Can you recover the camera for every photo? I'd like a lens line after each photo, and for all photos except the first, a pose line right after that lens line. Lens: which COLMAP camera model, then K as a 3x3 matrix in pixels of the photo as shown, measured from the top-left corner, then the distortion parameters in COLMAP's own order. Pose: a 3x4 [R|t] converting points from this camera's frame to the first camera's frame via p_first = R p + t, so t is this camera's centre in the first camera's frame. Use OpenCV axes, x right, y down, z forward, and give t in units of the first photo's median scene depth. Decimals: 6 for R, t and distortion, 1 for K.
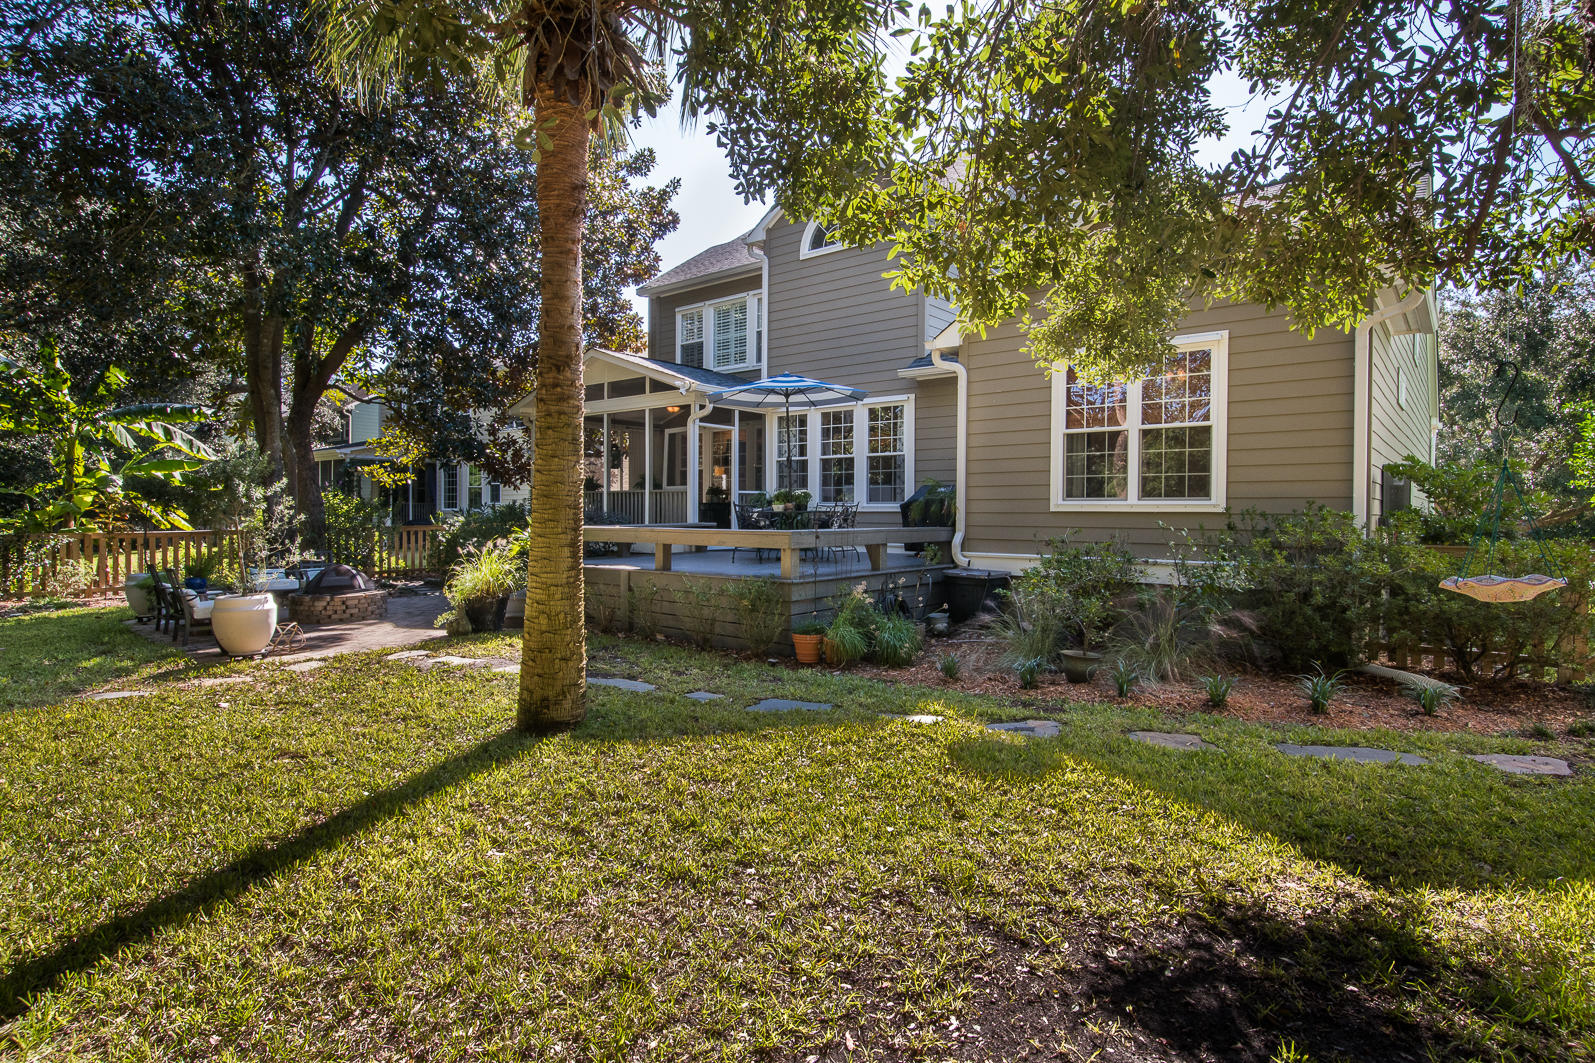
lens RADIAL K [[799.7, 0, 800.6], [0, 799.7, 521.1], [0, 0, 1]] dist [-0.000493, 0.000097]
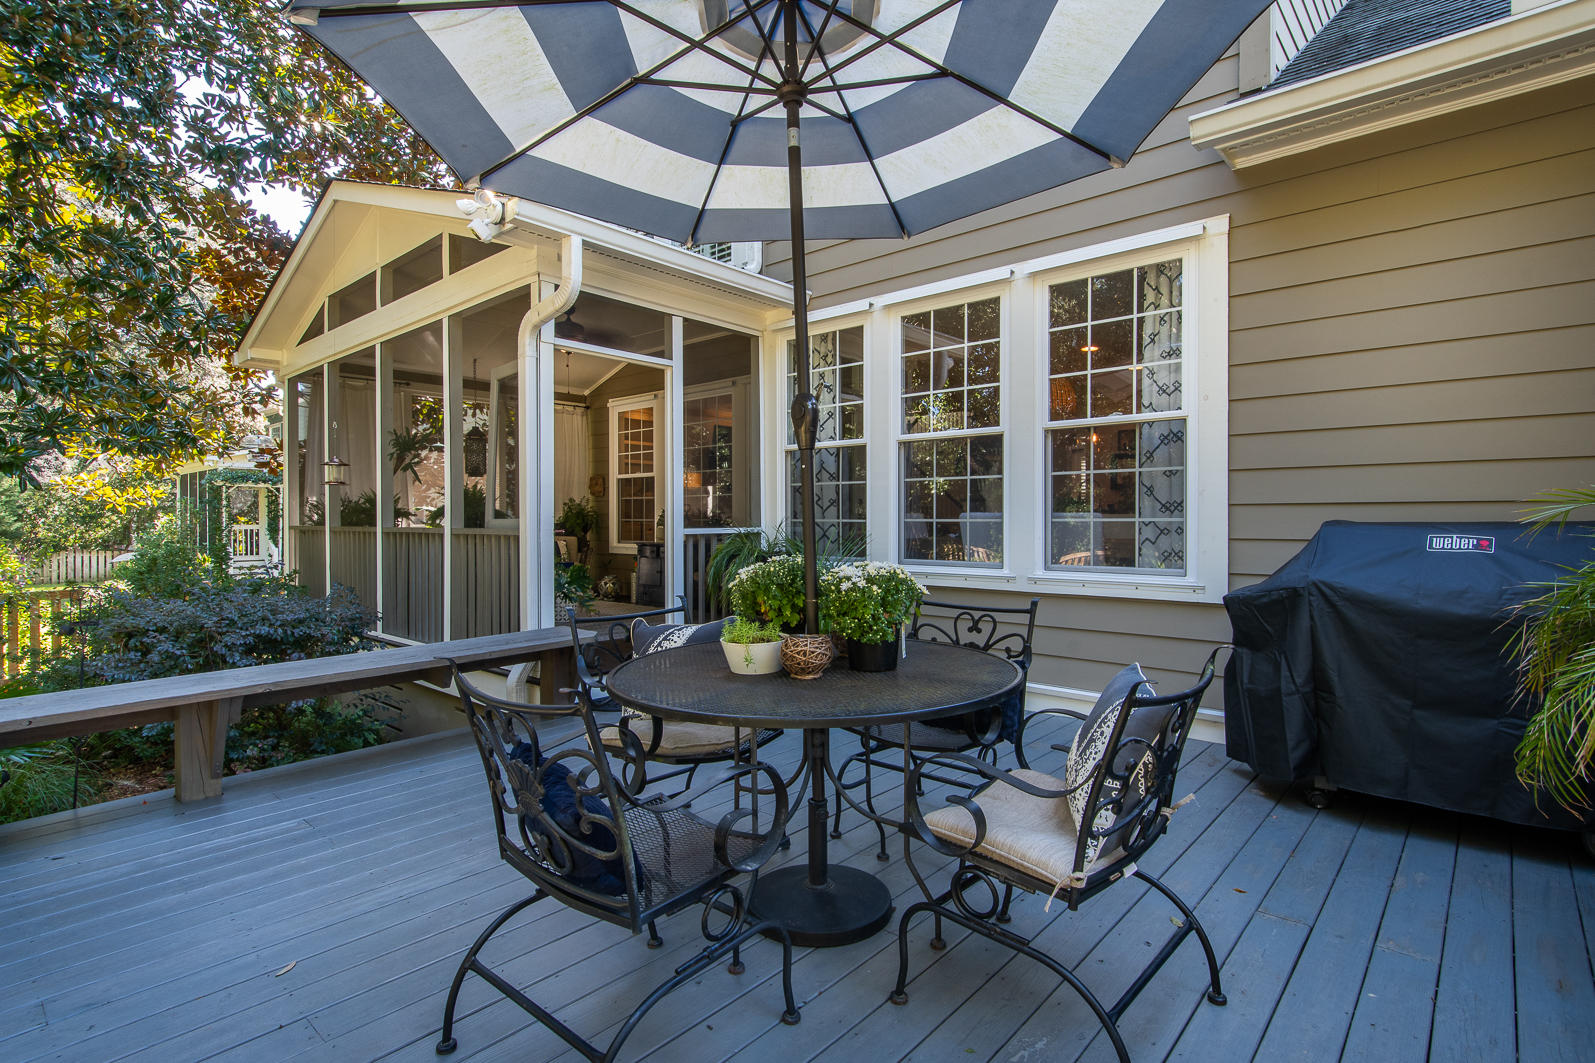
lens RADIAL K [[799.7, 0, 790.3], [0, 799.7, 531.0], [0, 0, 1]] dist [-0.000493, 0.000097]
pose [[0.998304, -0.005959, -0.057911, -0.005053], [0.005900, 0.999982, -0.001187, -0.037581], [0.057917, 0.000843, 0.998321, 0.640868]]
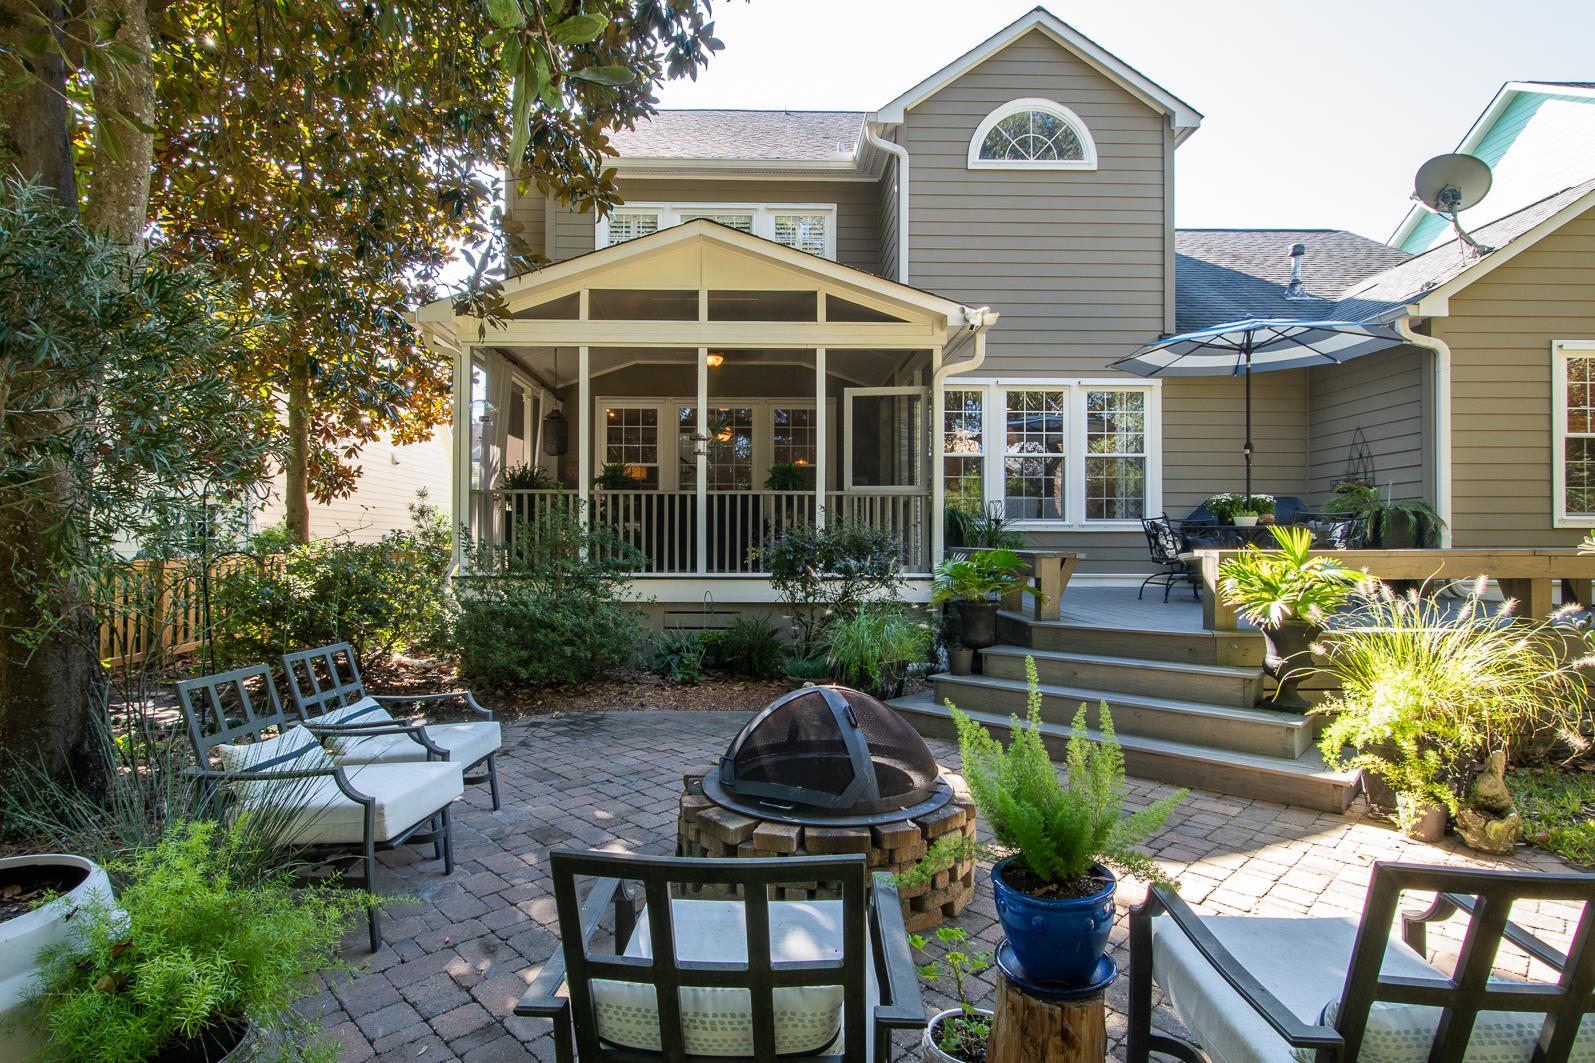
lens RADIAL K [[792.8, 0, 802.5], [0, 792.8, 541.4], [0, 0, 1]] dist [0.003254, -0.000351]
pose [[0.766740, -0.004172, 0.641944, -0.573445], [0.010935, 0.999919, -0.006562, -0.000452], [-0.641864, 0.012051, 0.766724, 0.590222]]
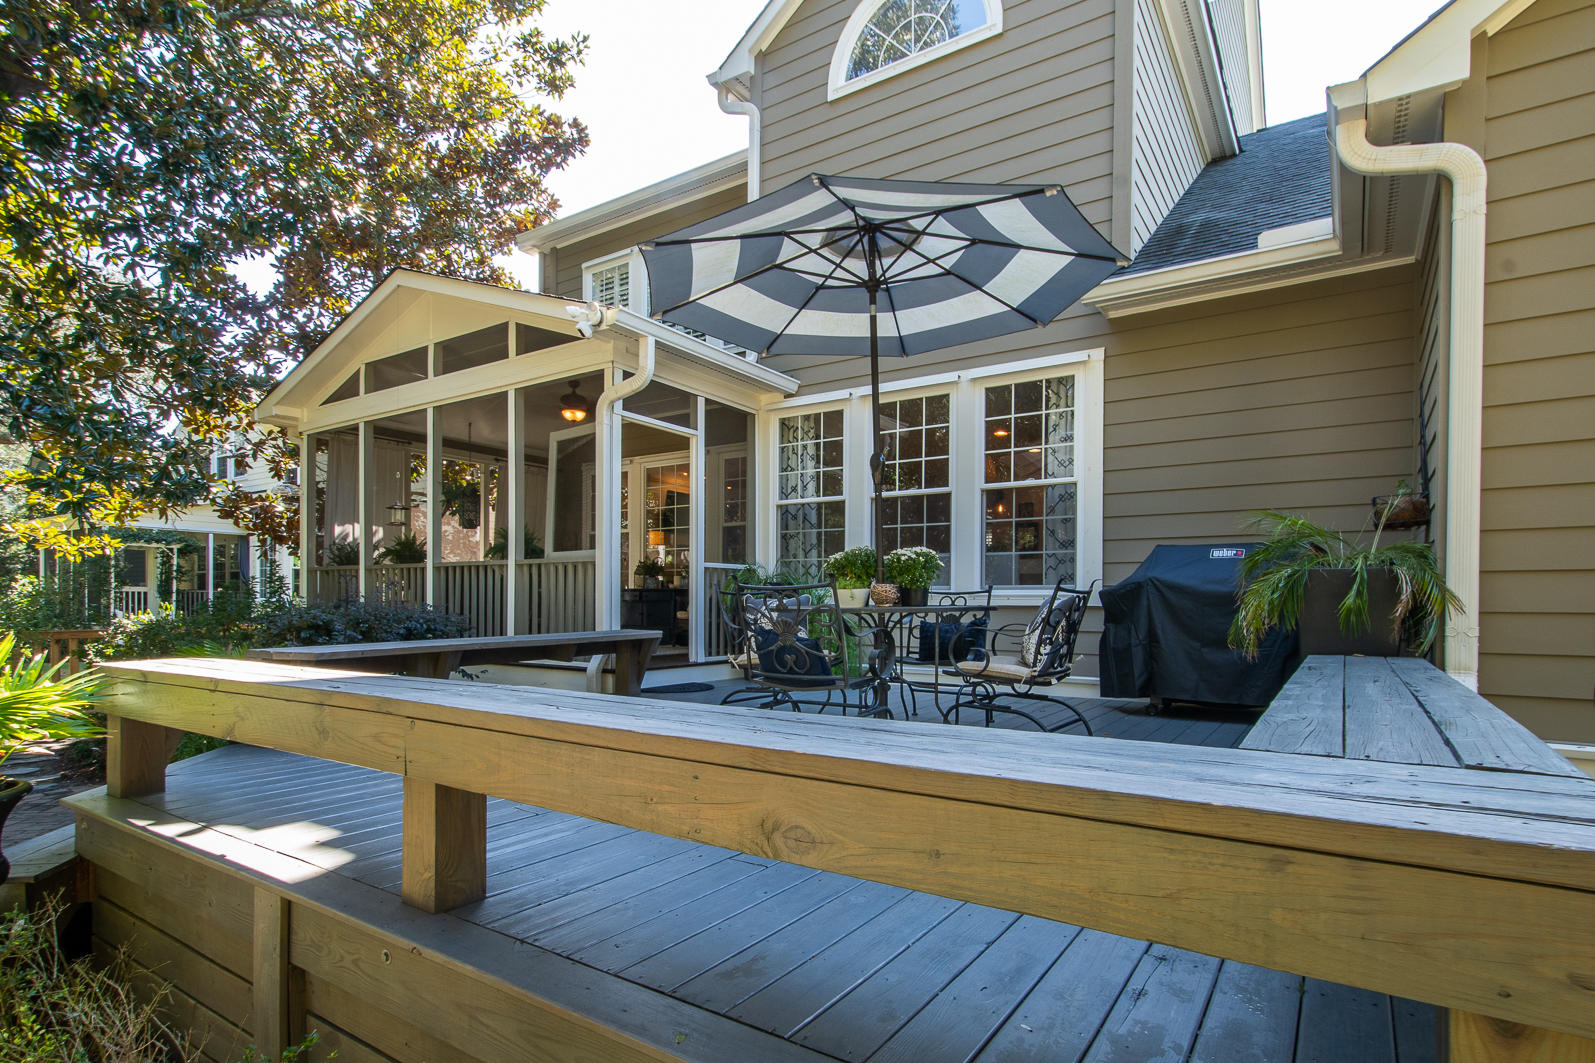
lens RADIAL K [[827.5, 0, 790.1], [0, 827.5, 607.9], [0, 0, 1]] dist [0.002823, -0.001259]
pose [[0.997127, 0.001100, 0.075737, -0.065118], [-0.000669, 0.999983, -0.005718, -0.008193], [-0.075742, 0.005651, 0.997111, 0.507729]]
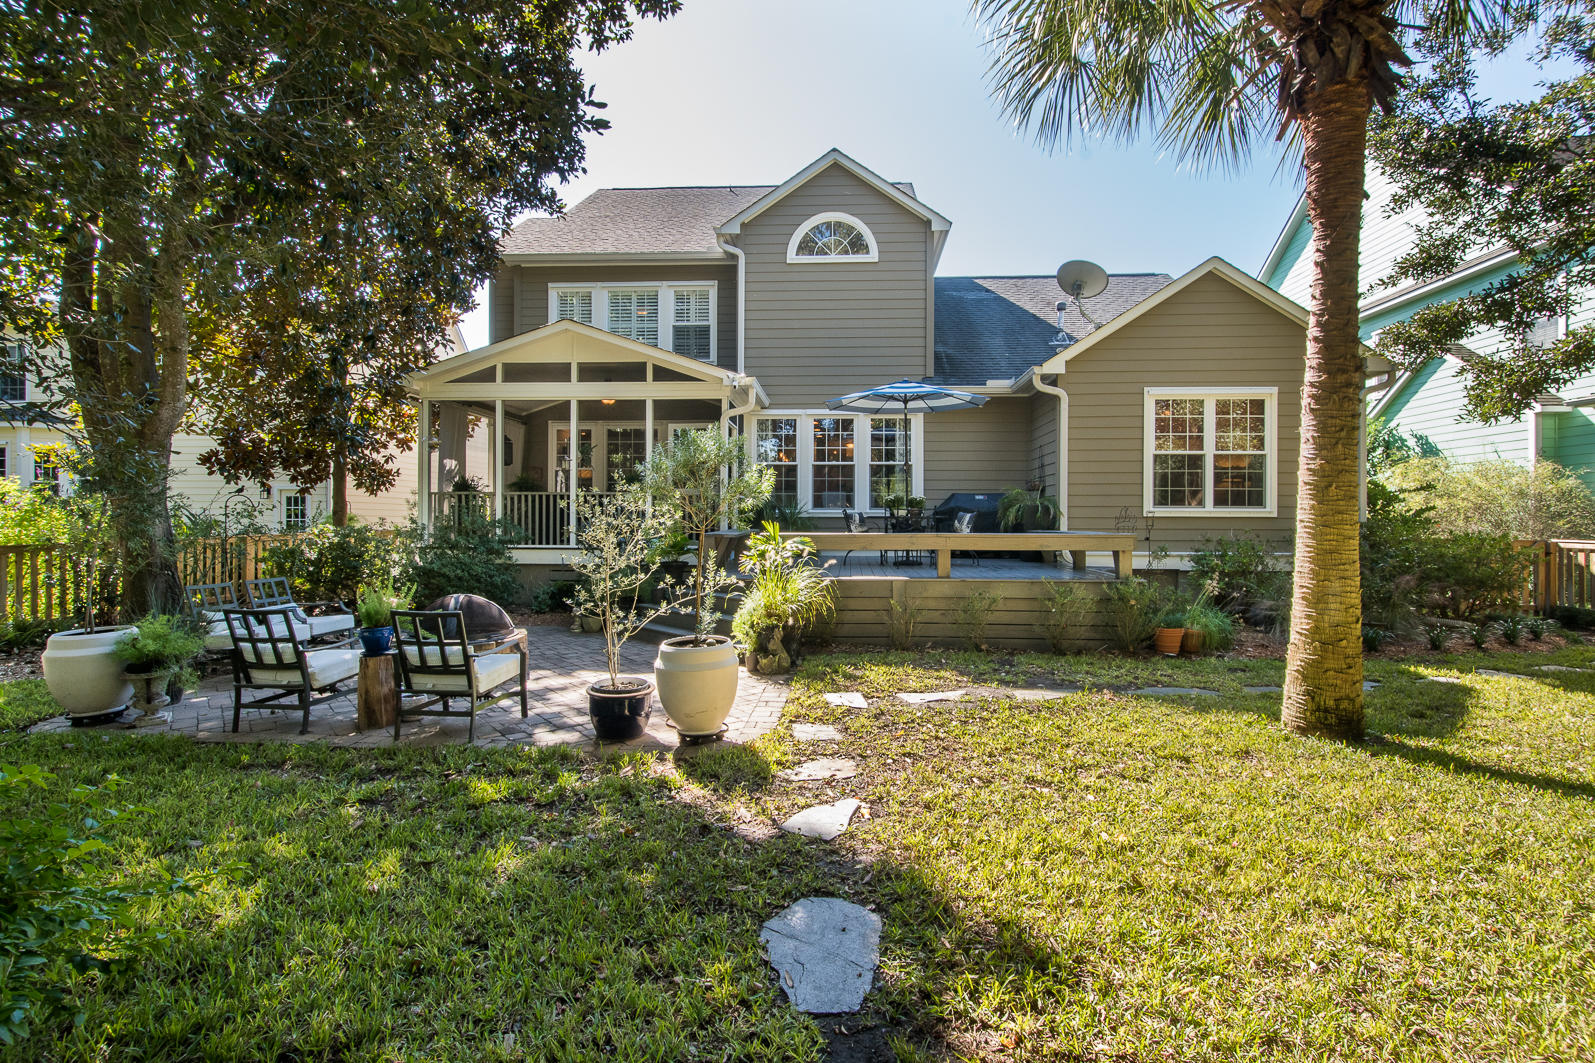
lens RADIAL K [[749.1, 0, 823.1], [0, 749.1, 516.2], [0, 0, 1]] dist [0.004654, -0.000087]
pose [[0.812577, -0.000370, 0.582853, -0.521634], [0.009484, 0.999876, -0.012588, -0.001836], [-0.582776, 0.015757, 0.812480, 0.236058]]
